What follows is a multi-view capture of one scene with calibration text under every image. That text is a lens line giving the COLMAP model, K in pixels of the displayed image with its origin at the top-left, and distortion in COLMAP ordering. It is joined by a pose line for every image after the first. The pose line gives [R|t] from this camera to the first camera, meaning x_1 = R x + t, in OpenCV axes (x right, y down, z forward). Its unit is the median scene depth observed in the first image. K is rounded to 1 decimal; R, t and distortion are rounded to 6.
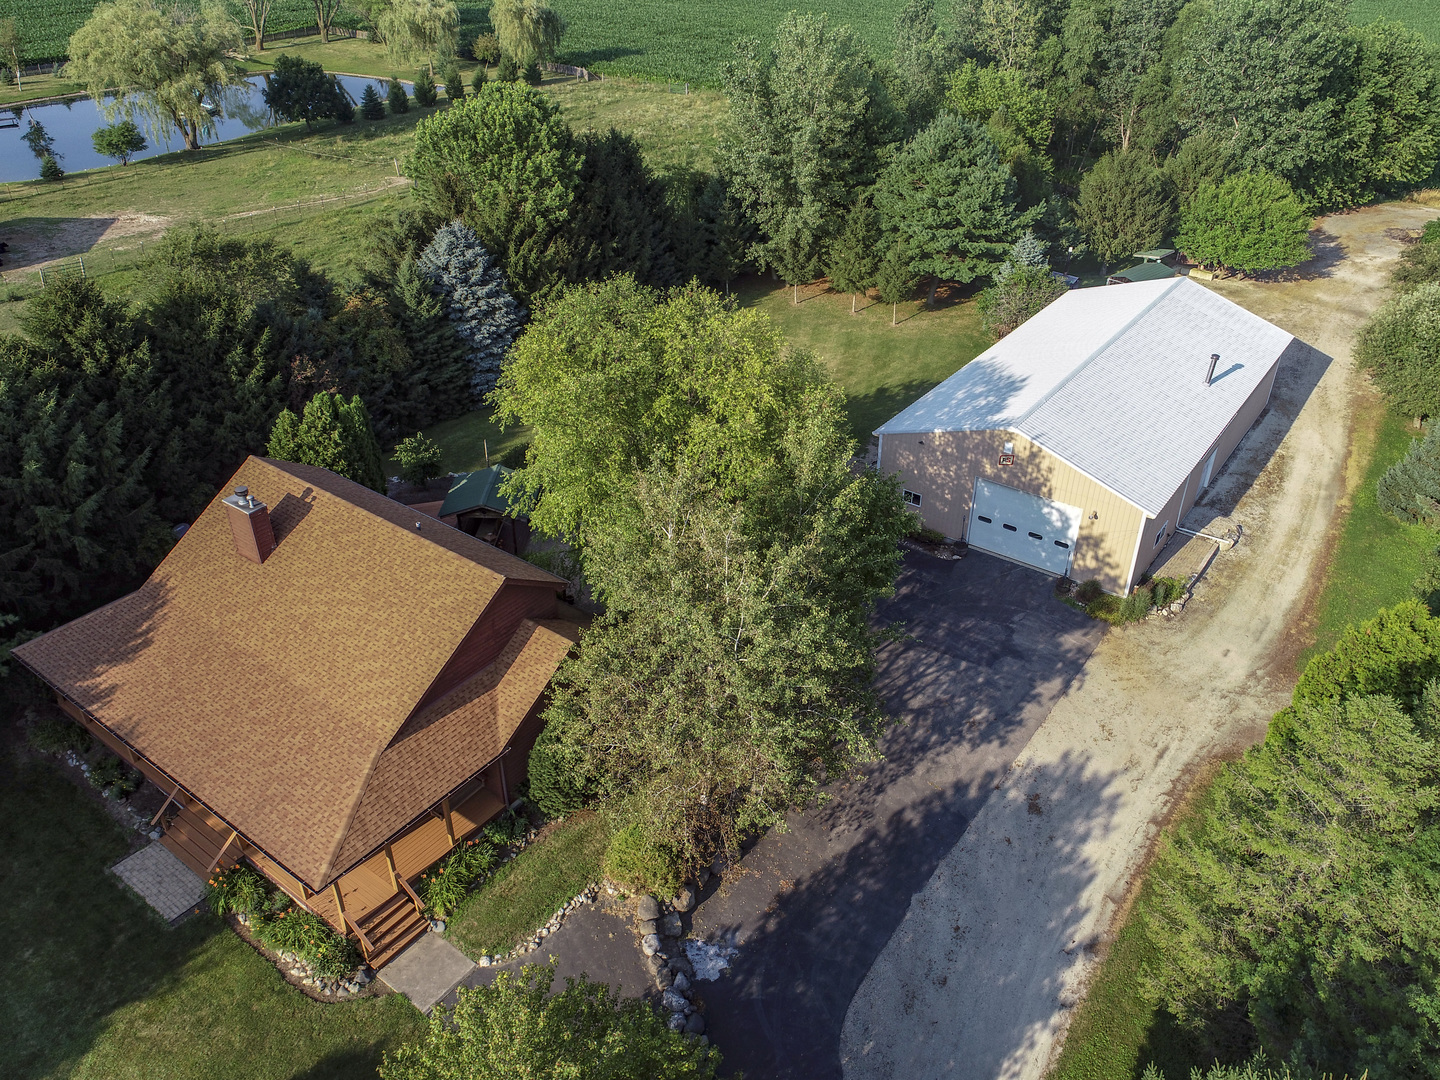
lens RADIAL K [[1094.6, 0, 717.3], [0, 1094.6, 543.5], [0, 0, 1]] dist [0.009043, -0.004625]
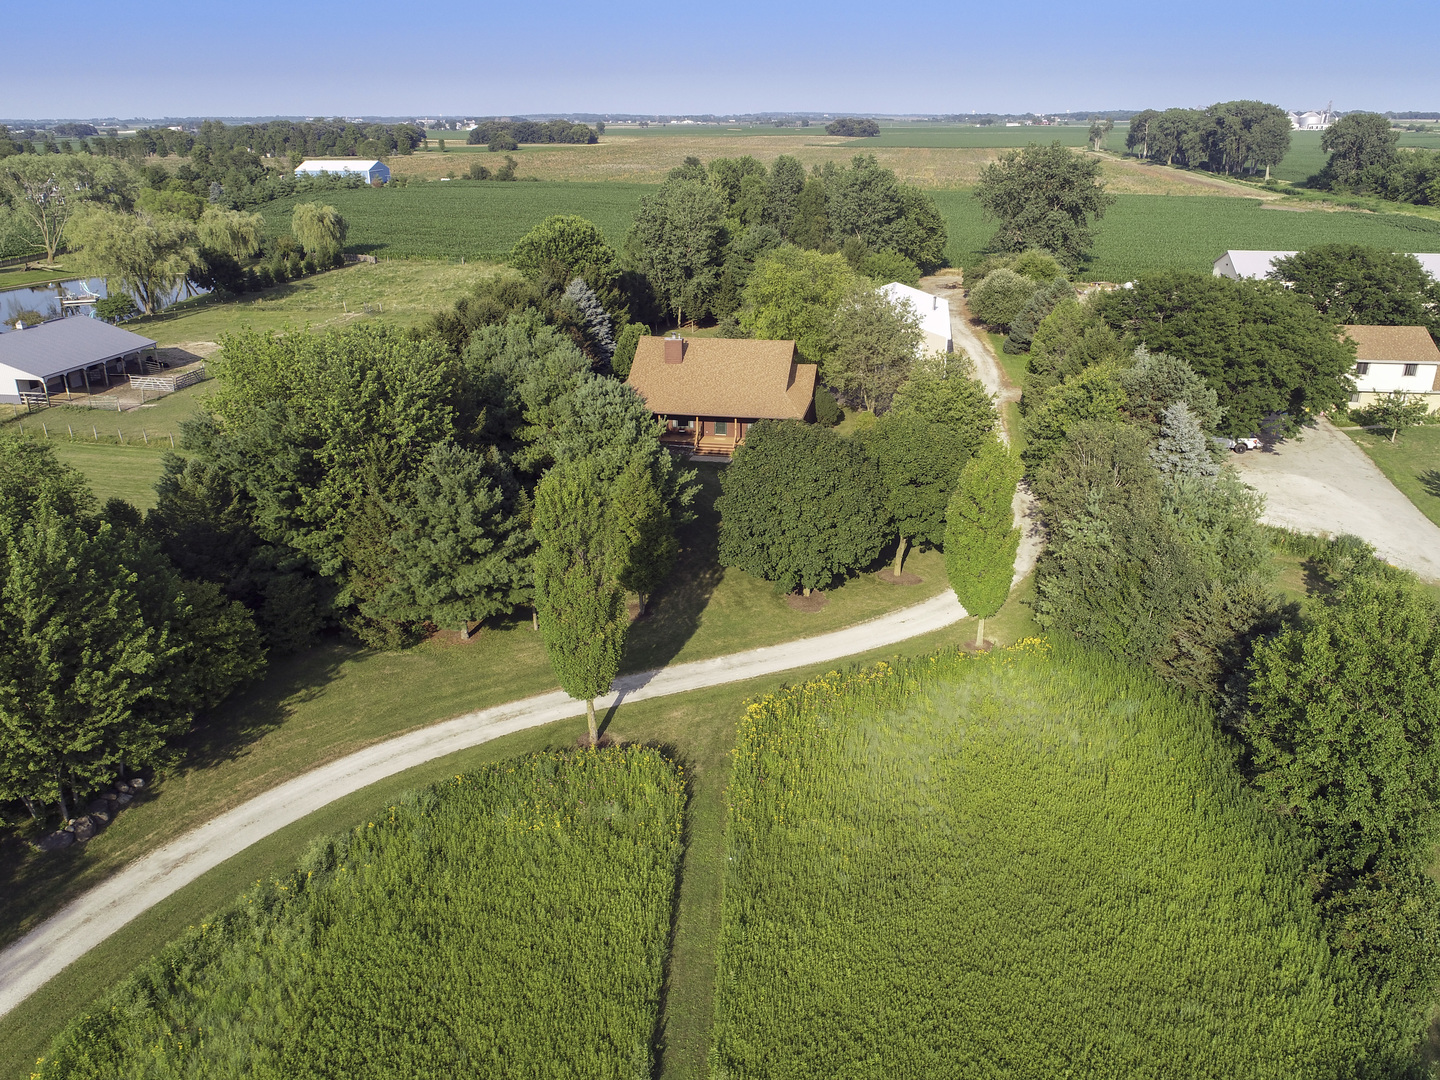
lens RADIAL K [[1094.6, 0, 720.8], [0, 1094.6, 539.6], [0, 0, 1]] dist [0.009043, -0.004625]
pose [[0.898564, -0.166855, 0.405884, -0.708315], [0.239885, 0.961240, -0.135912, 0.382465], [-0.367475, 0.219491, 0.903762, -0.596160]]
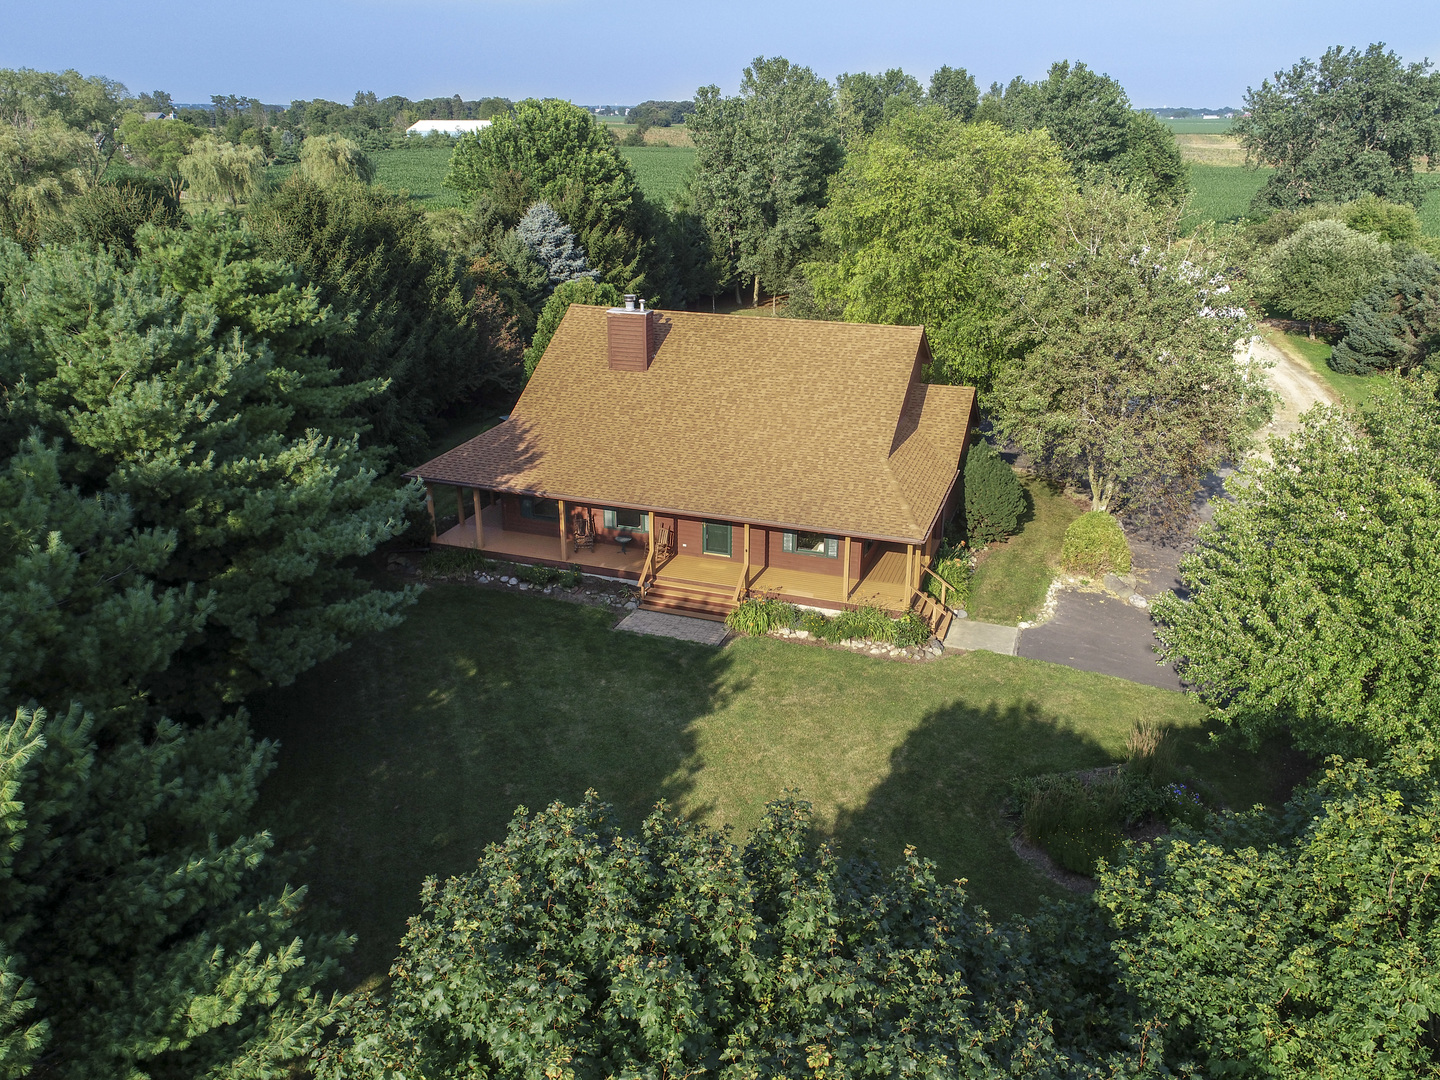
lens RADIAL K [[1094.6, 0, 720.4], [0, 1094.6, 537.9], [0, 0, 1]] dist [0.009043, -0.004625]
pose [[0.953385, -0.109217, 0.281299, -0.331251], [0.158456, 0.974534, -0.158669, 0.175861], [-0.256806, 0.195846, 0.946412, 0.014330]]
